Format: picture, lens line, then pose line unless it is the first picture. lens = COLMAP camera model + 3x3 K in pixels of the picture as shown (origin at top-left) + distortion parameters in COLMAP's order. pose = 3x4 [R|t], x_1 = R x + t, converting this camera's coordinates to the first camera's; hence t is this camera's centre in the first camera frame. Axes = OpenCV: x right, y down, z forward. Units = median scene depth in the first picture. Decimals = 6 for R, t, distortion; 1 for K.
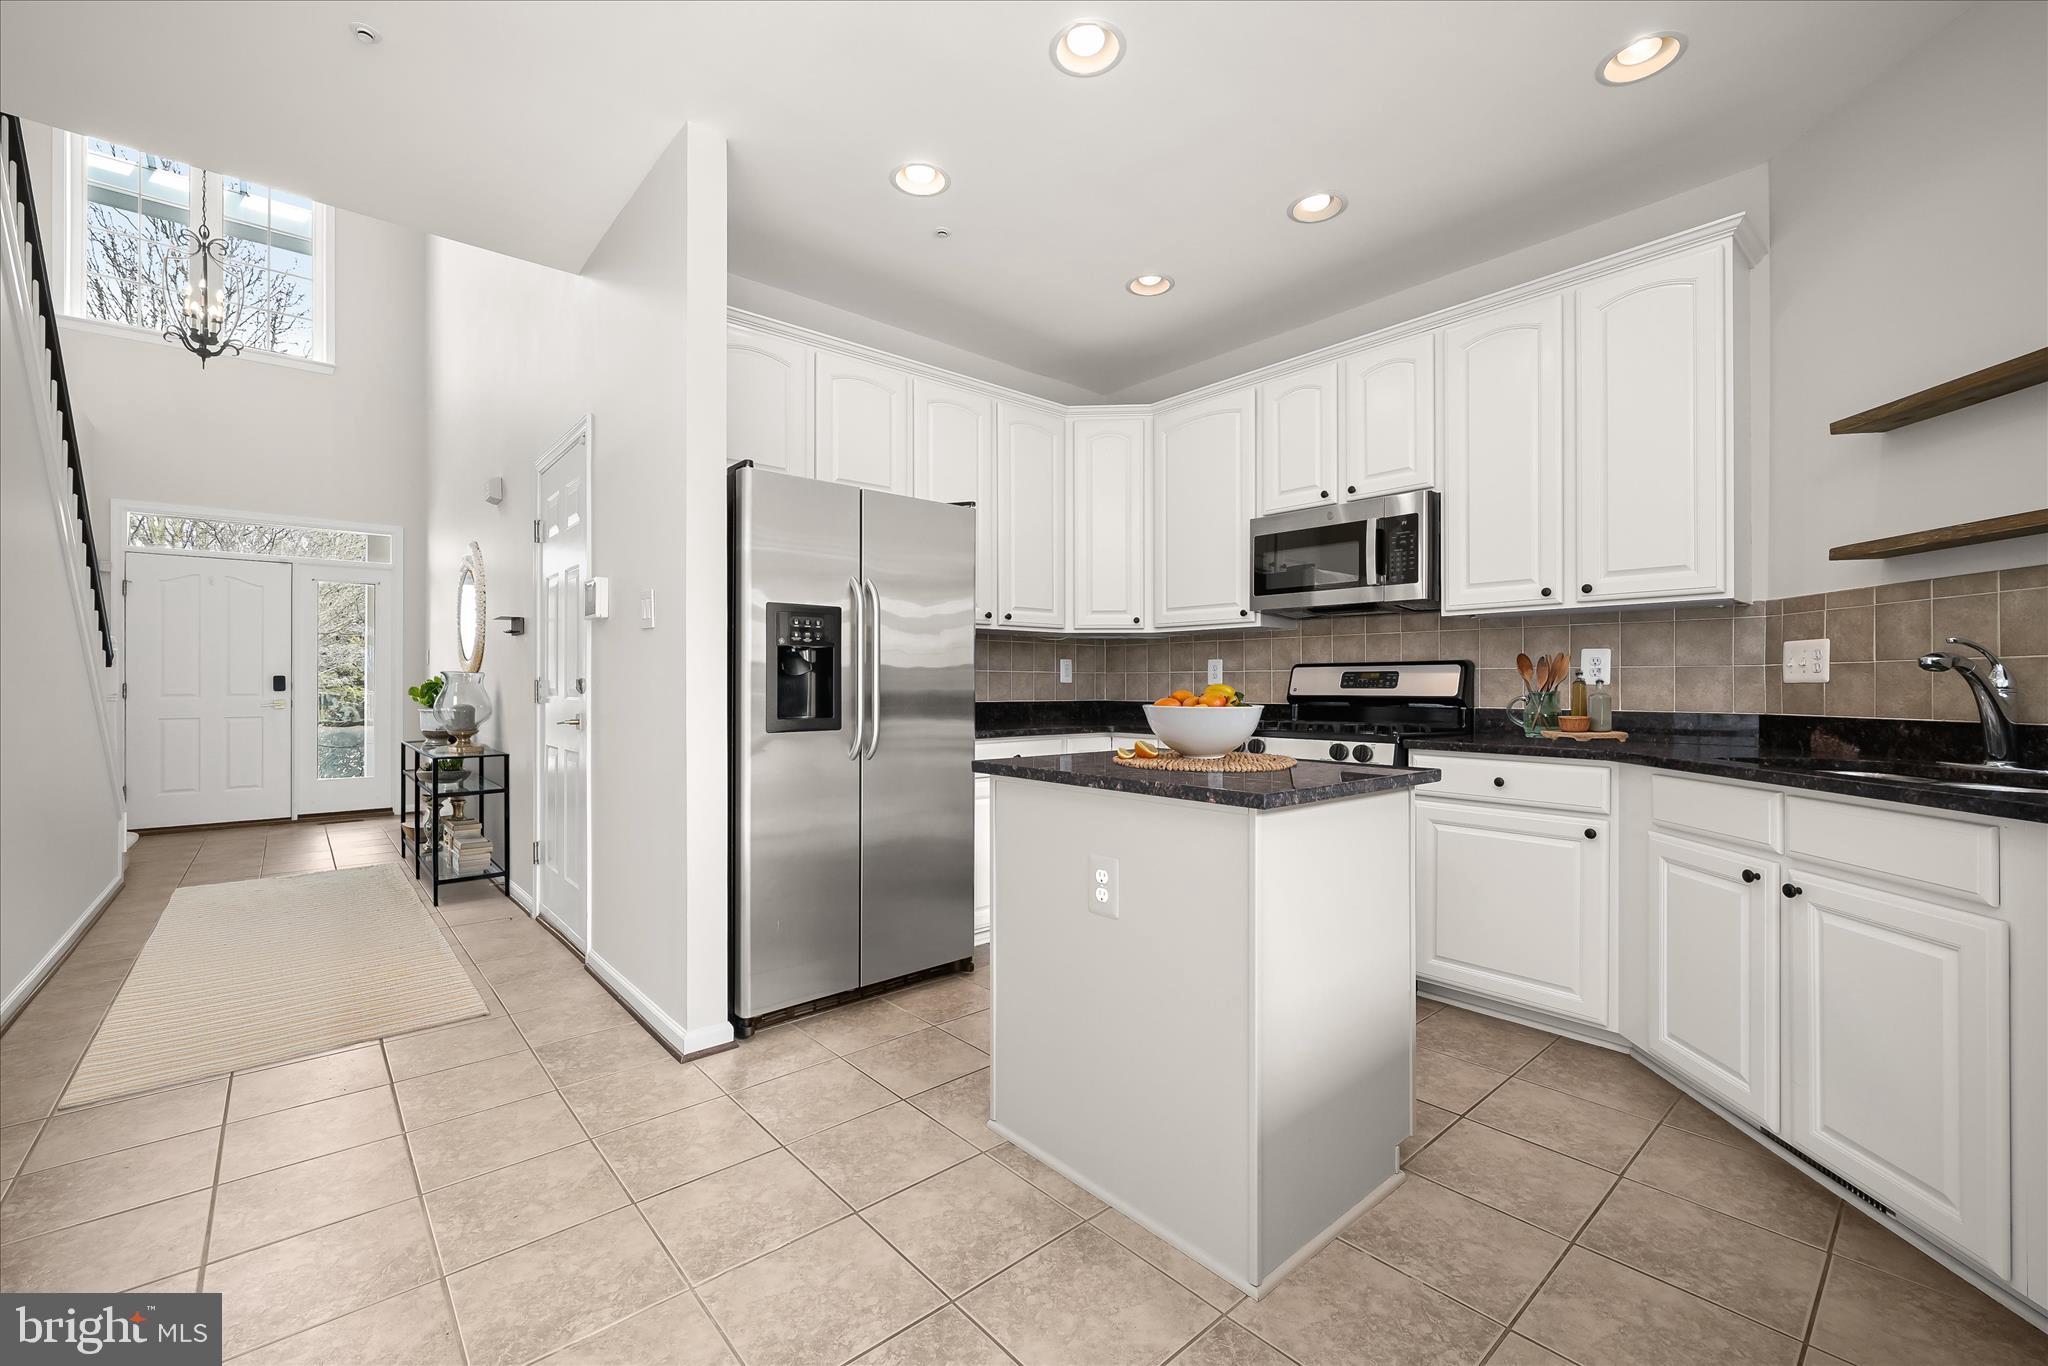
lens RADIAL K [[840.4, 0, 1024.0], [0, 840.4, 683.0], [0, 0, 1]] dist [-0.002456, -0.000025]
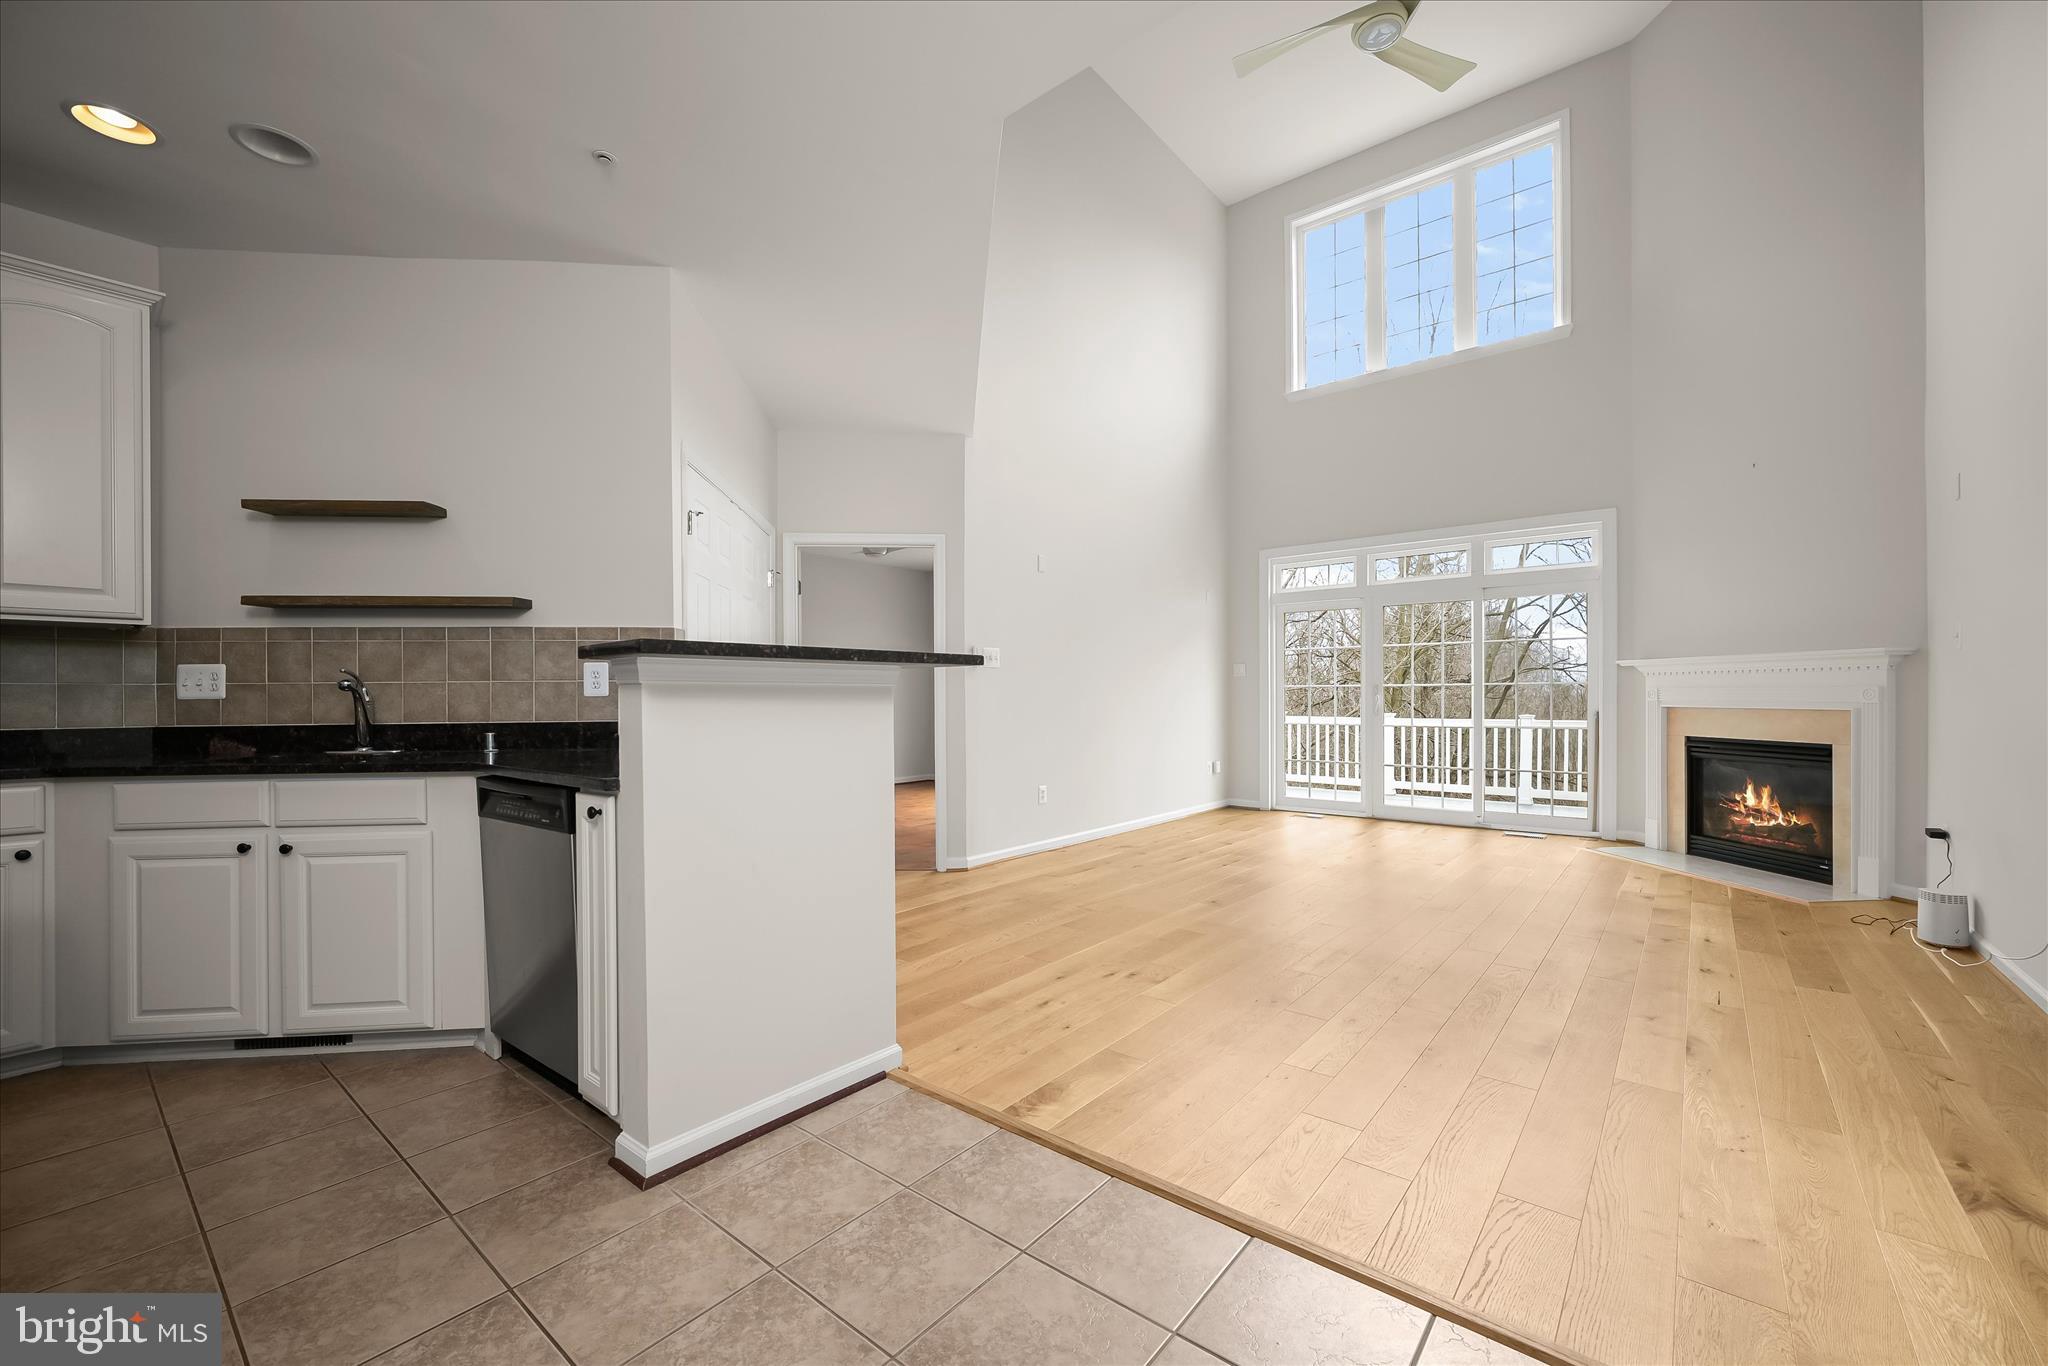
lens RADIAL K [[818.4, 0, 1027.4], [0, 818.4, 701.0], [0, 0, 1]] dist [-0.000810, -0.000323]
pose [[-0.166675, -0.003894, 0.986004, -0.417858], [0.003770, 0.999982, 0.004586, 0.001334], [-0.986005, 0.004482, -0.166658, 0.010892]]
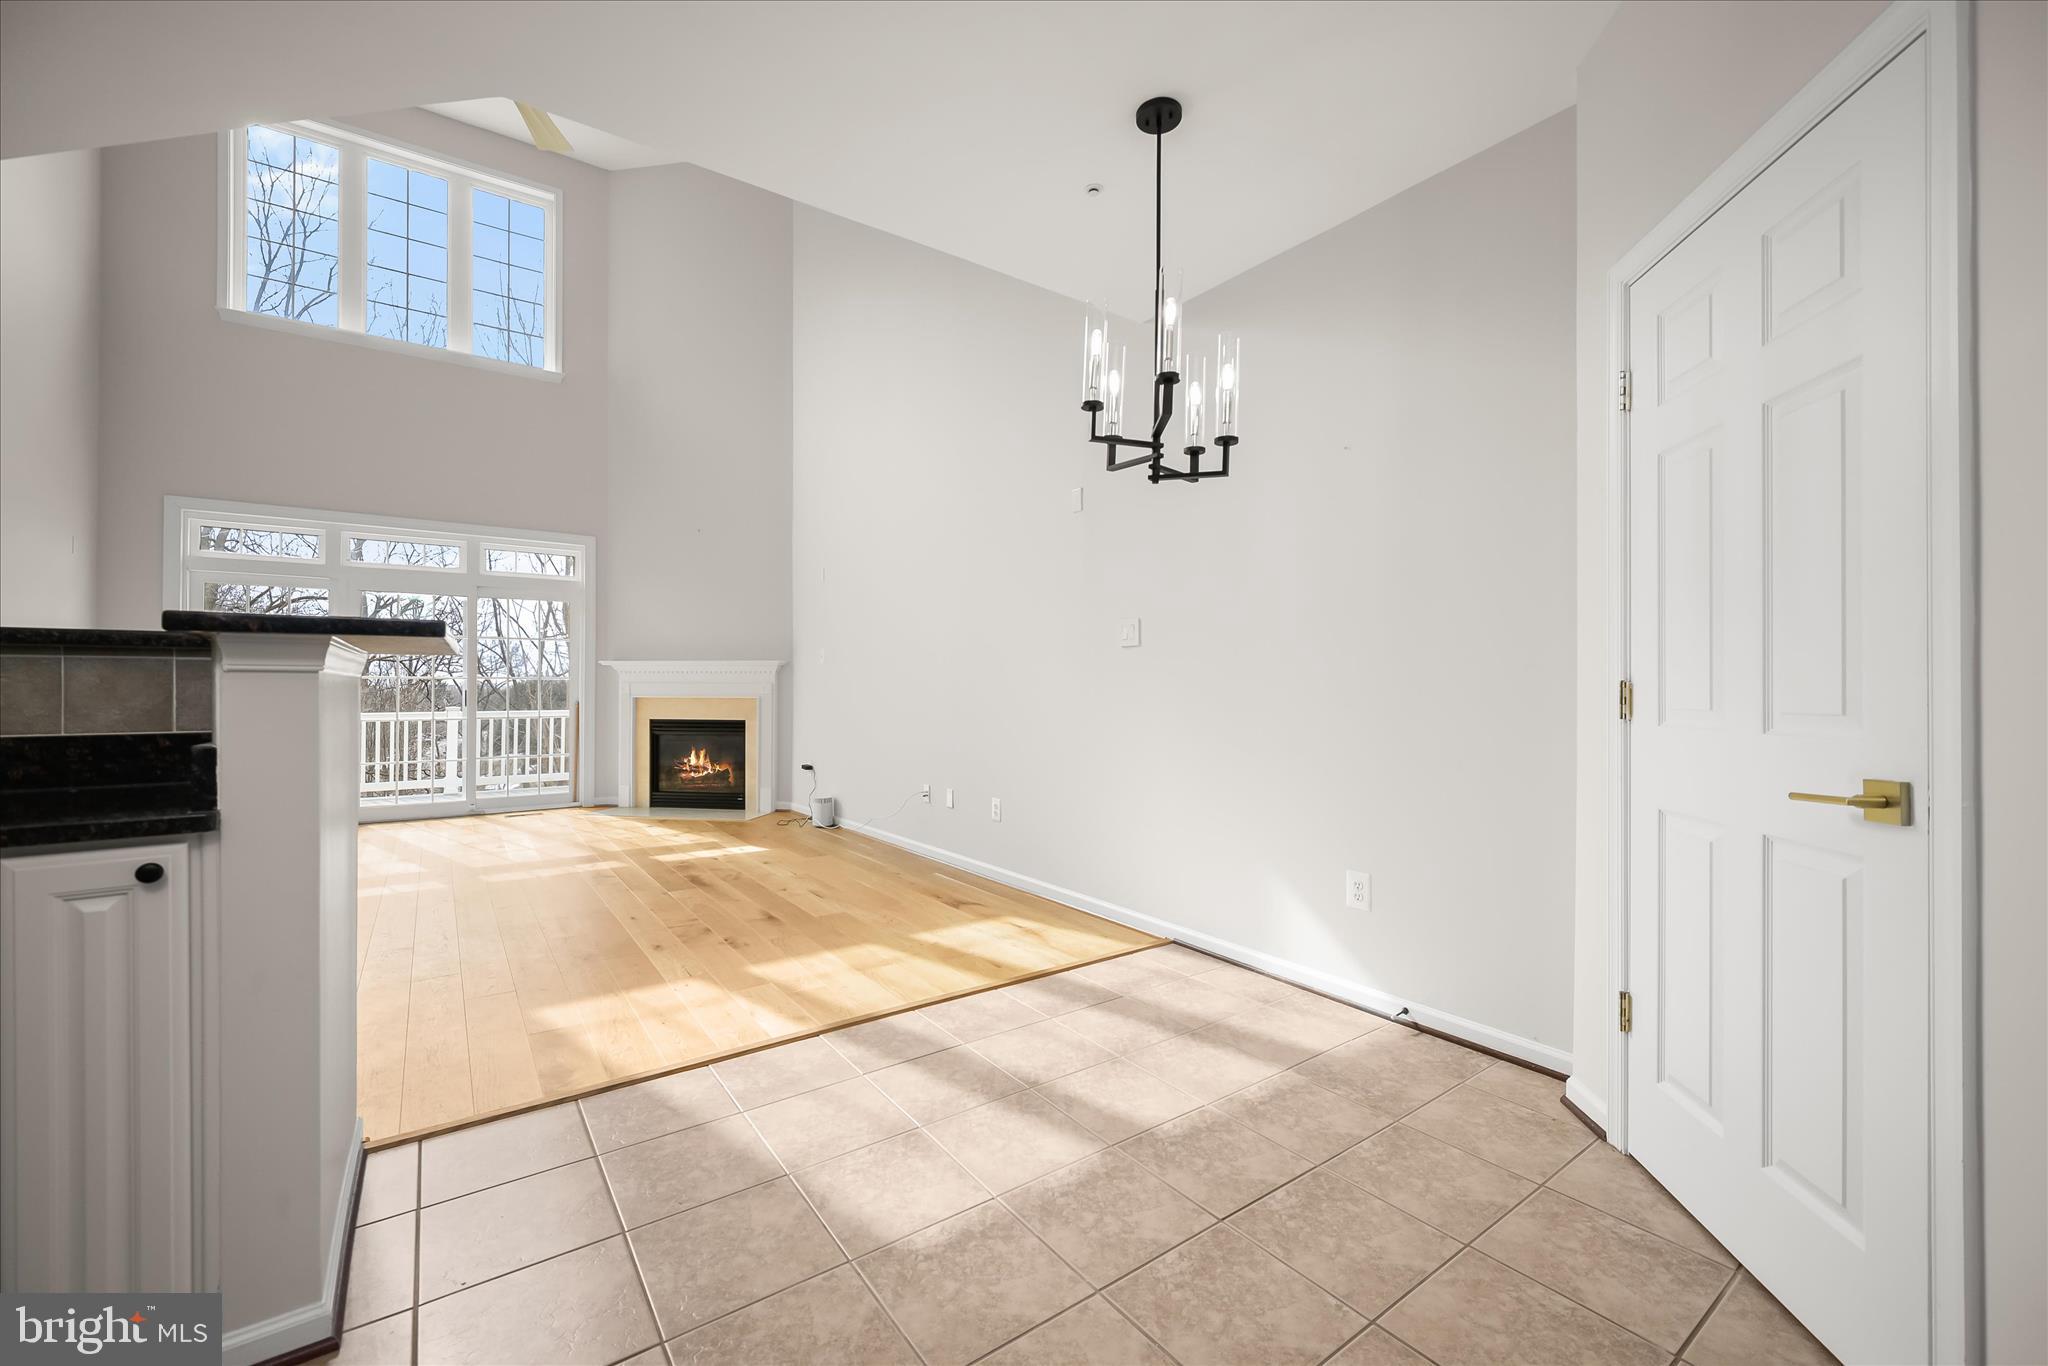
lens RADIAL K [[819.1, 0, 1024.0], [0, 819.1, 683.0], [0, 0, 1]] dist [-0.000924, -0.000228]
pose [[-0.995497, 0.002316, 0.094769, -0.168360], [0.001880, 0.999987, -0.004698, -0.001637], [-0.094779, -0.004499, -0.995488, 0.687146]]
